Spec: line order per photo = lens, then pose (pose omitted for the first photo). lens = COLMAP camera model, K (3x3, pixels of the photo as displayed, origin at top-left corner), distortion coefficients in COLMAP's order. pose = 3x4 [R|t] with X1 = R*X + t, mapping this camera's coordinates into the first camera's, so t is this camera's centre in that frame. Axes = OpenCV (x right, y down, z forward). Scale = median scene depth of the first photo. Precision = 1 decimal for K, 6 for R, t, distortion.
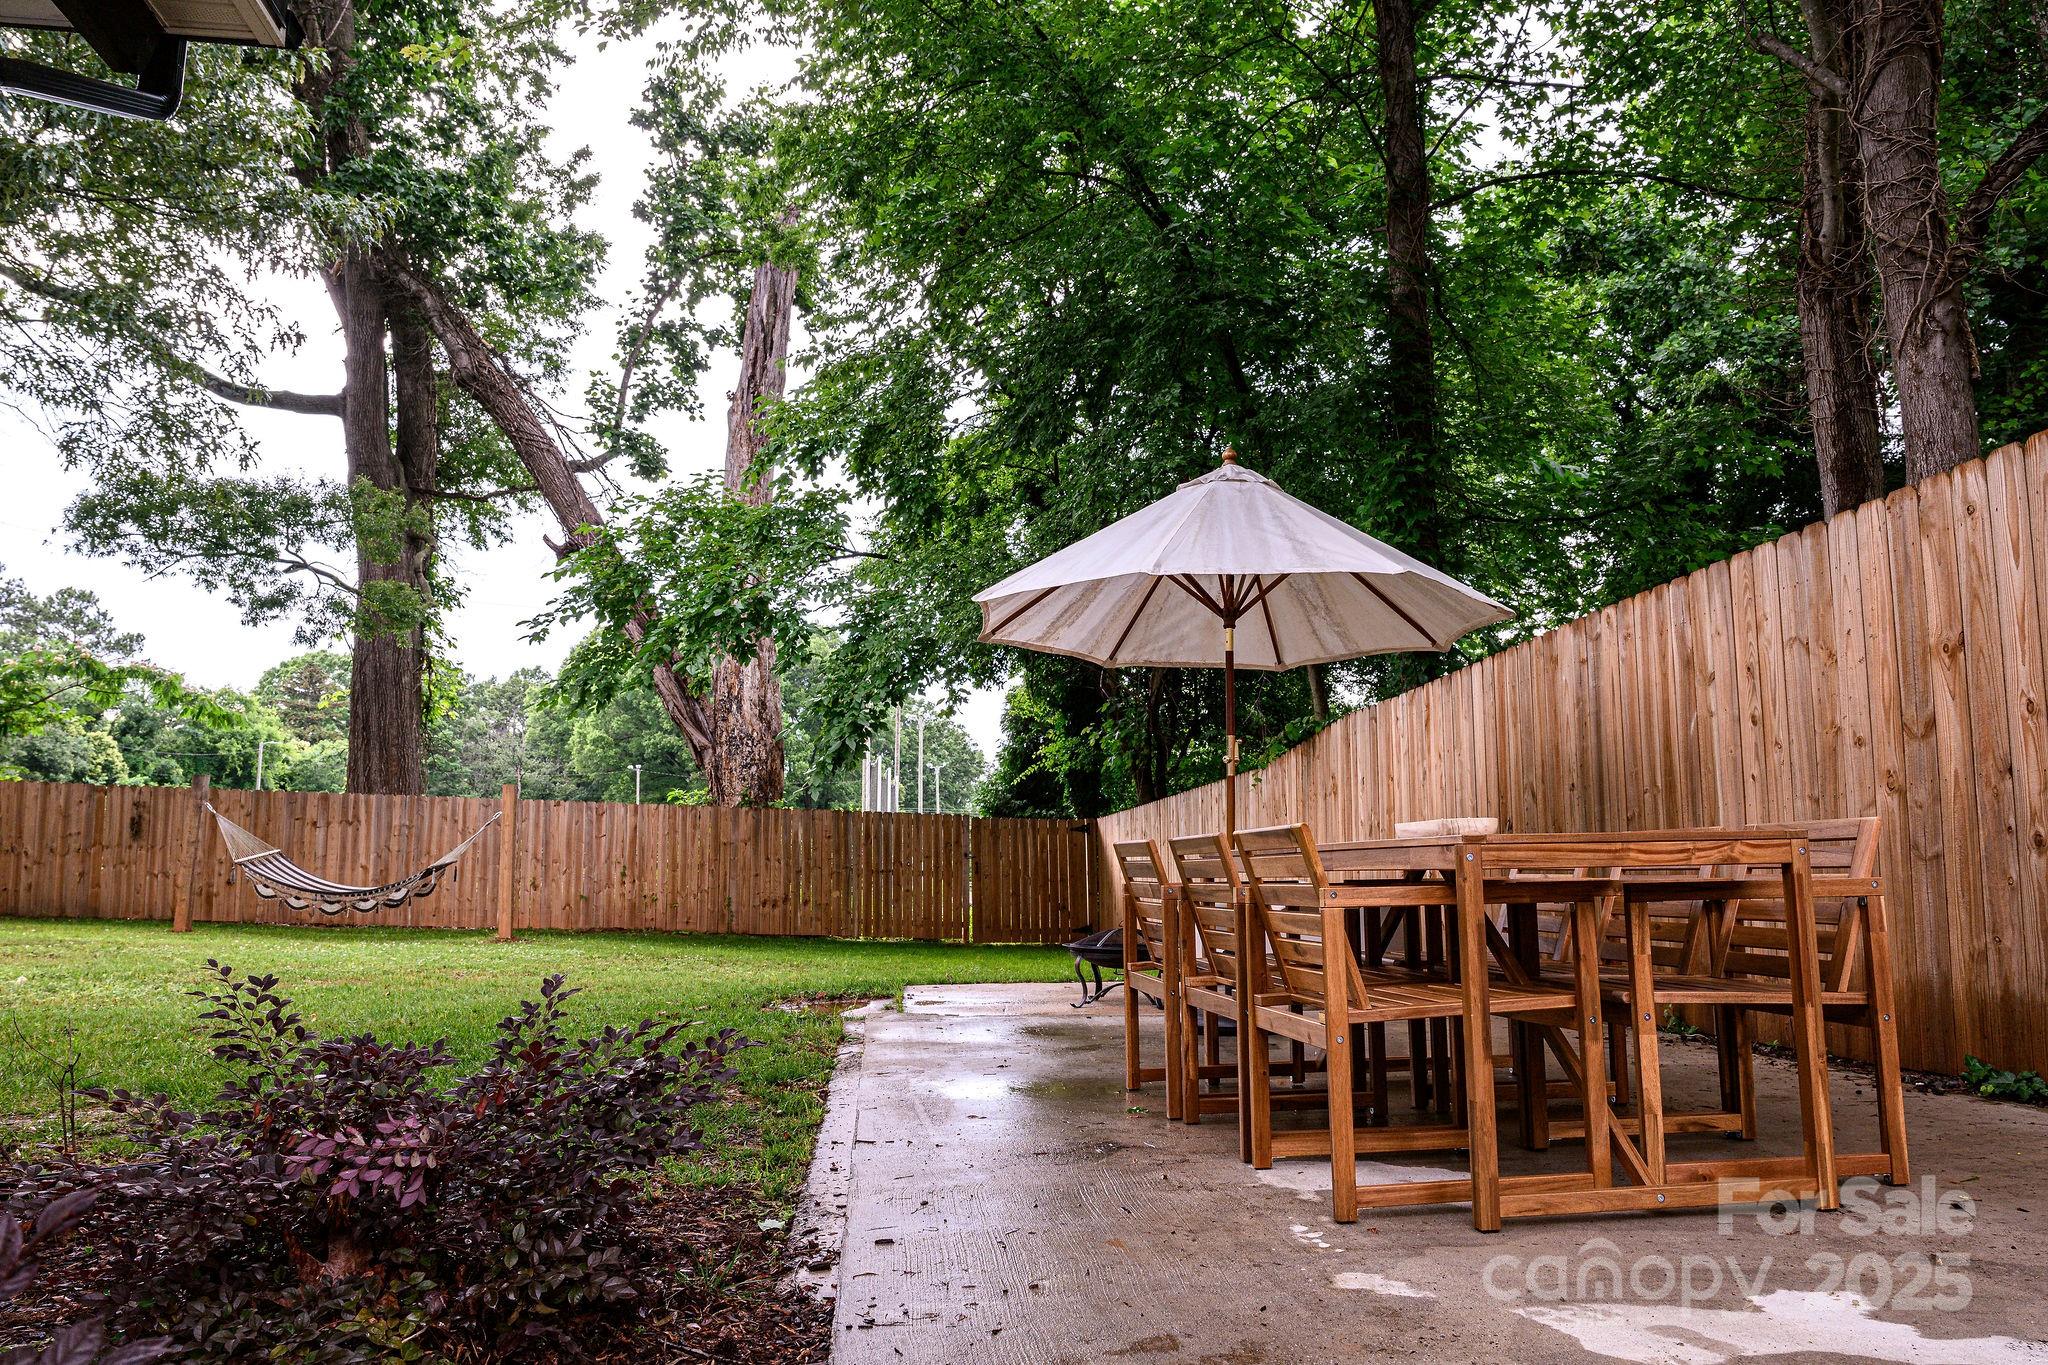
lens RADIAL K [[1389.7, 0, 1024.7], [0, 1389.7, 722.0], [0, 0, 1]] dist [-0.001306, 0.000867]
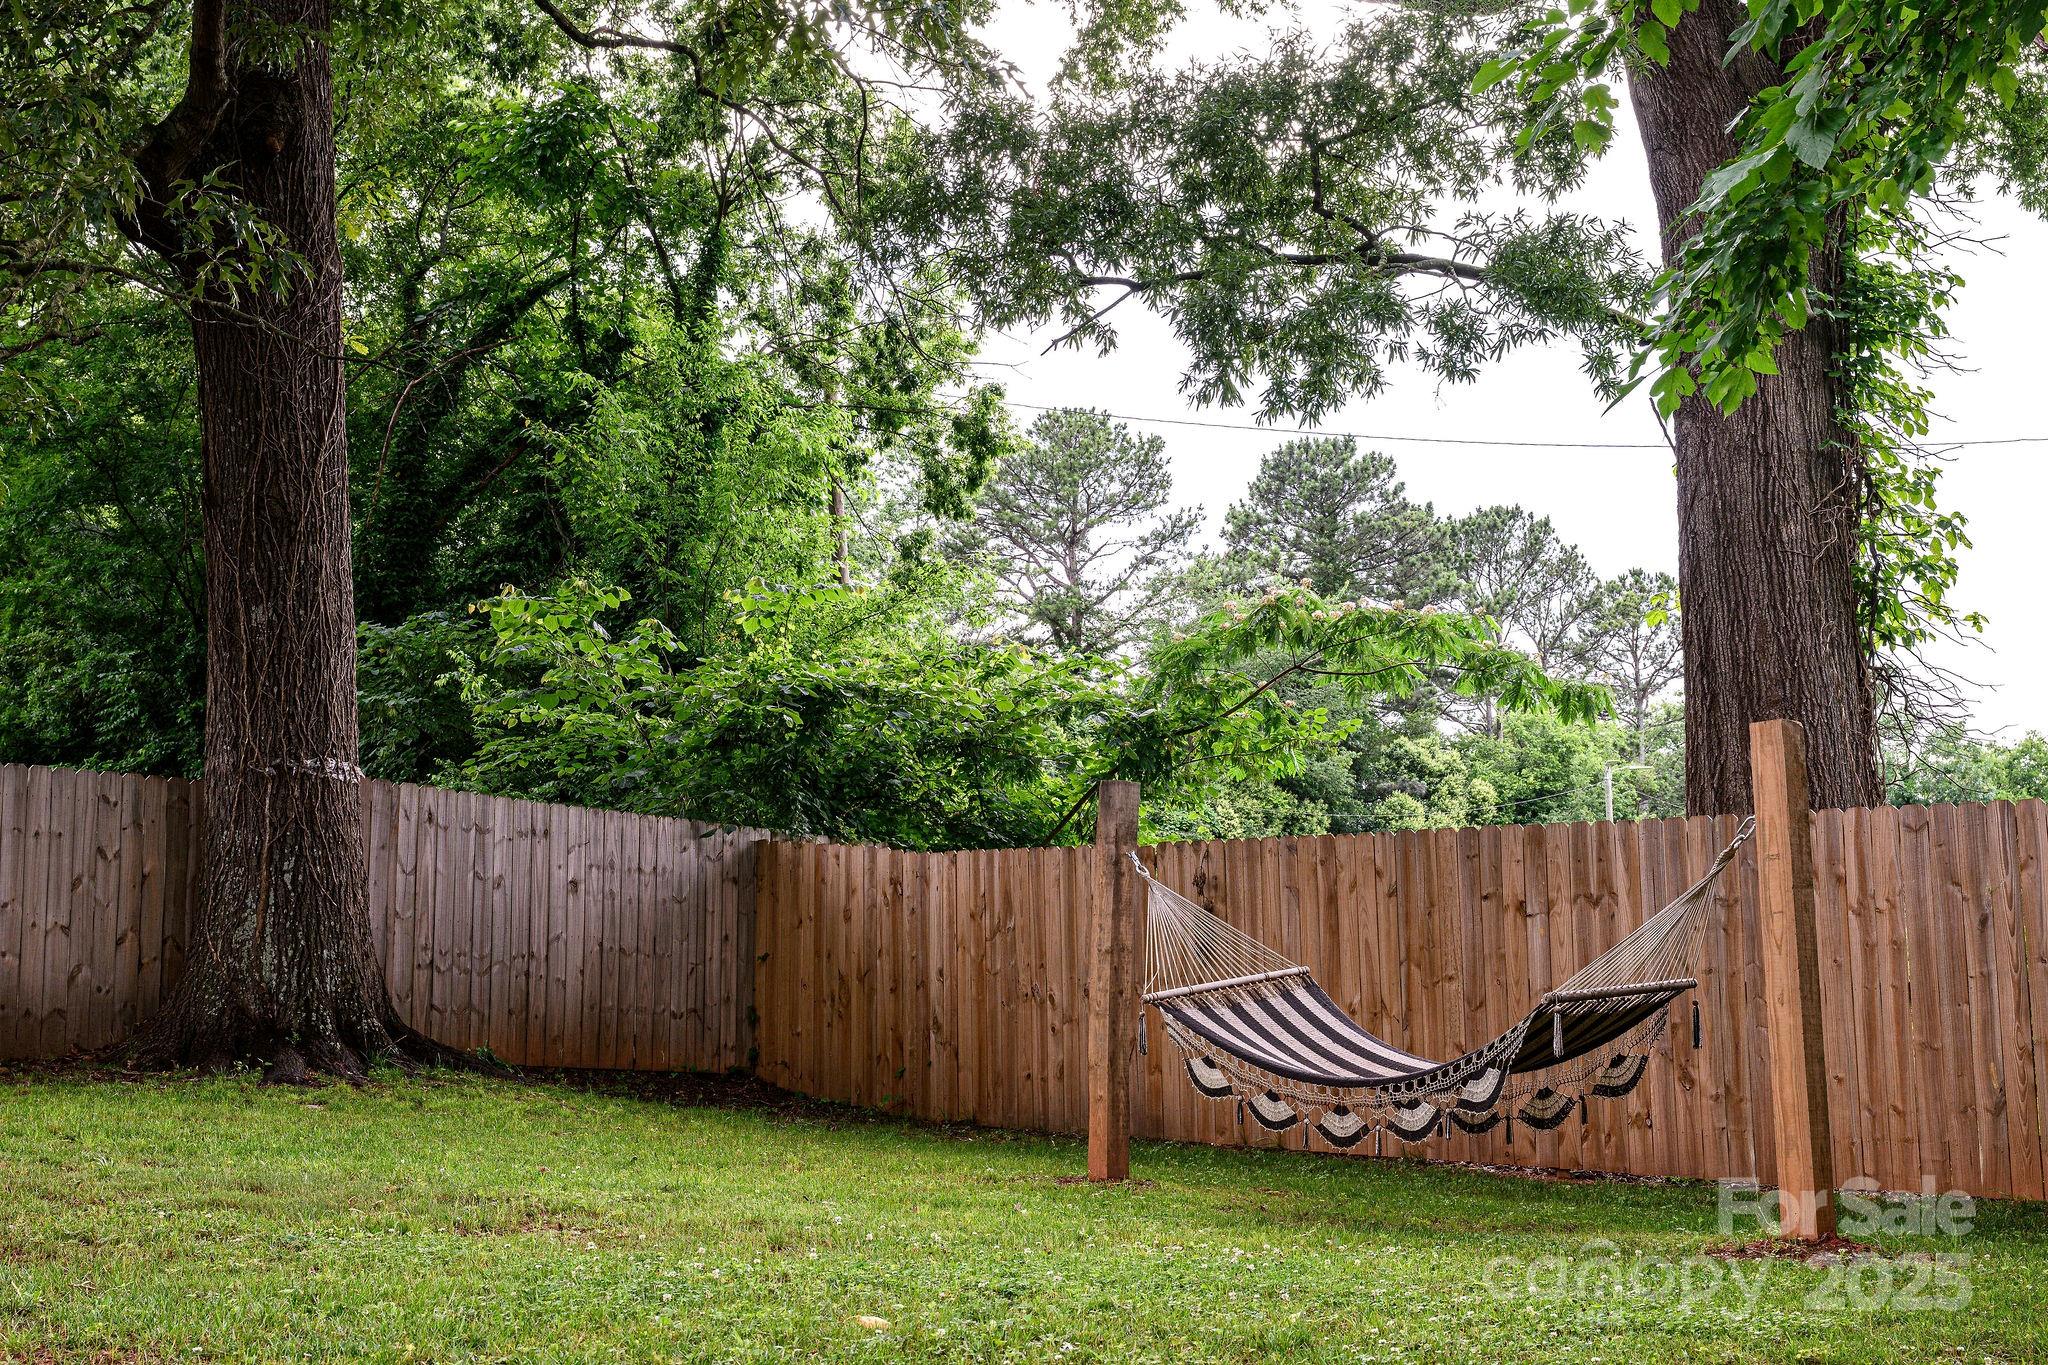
lens RADIAL K [[2511.2, 0, 1024.0], [0, 2511.2, 682.5], [0, 0, 1]] dist [-0.001690, 0.002018]
pose [[0.596521, -0.122821, -0.793145, -0.030071], [0.086754, 0.992299, -0.088413, 0.056950], [0.797895, -0.016069, 0.602582, 0.439107]]
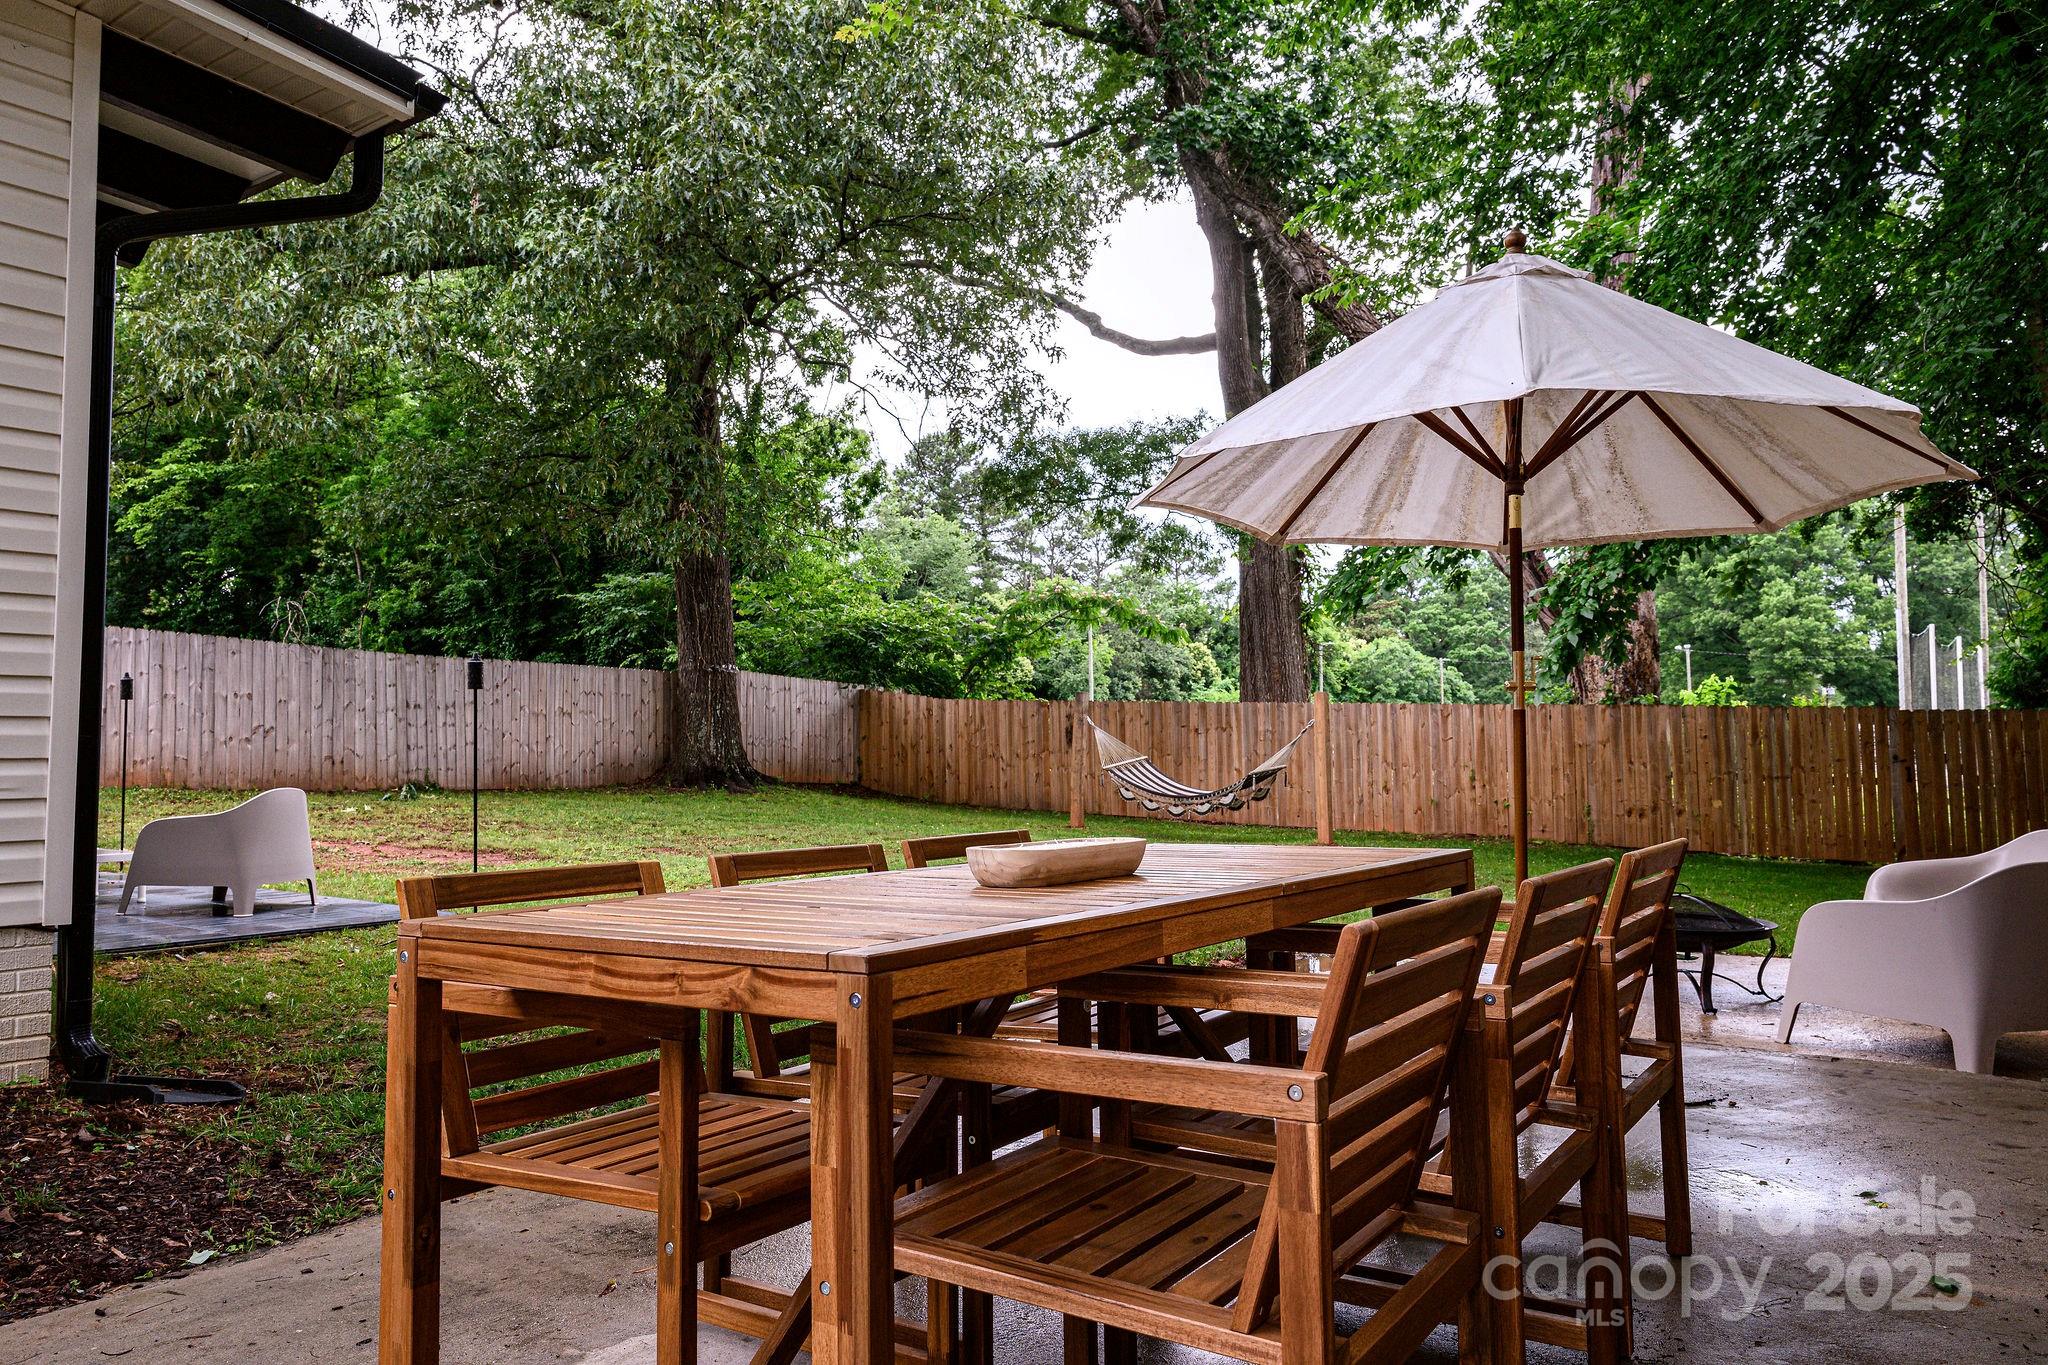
lens RADIAL K [[1391.4, 0, 1024.0], [0, 1391.4, 682.5], [0, 0, 1]] dist [0.000583, -0.000098]
pose [[0.746143, -0.036870, -0.664765, 0.111809], [0.072209, 0.997057, 0.025748, -0.002520], [0.661859, -0.067213, 0.746609, 0.085235]]
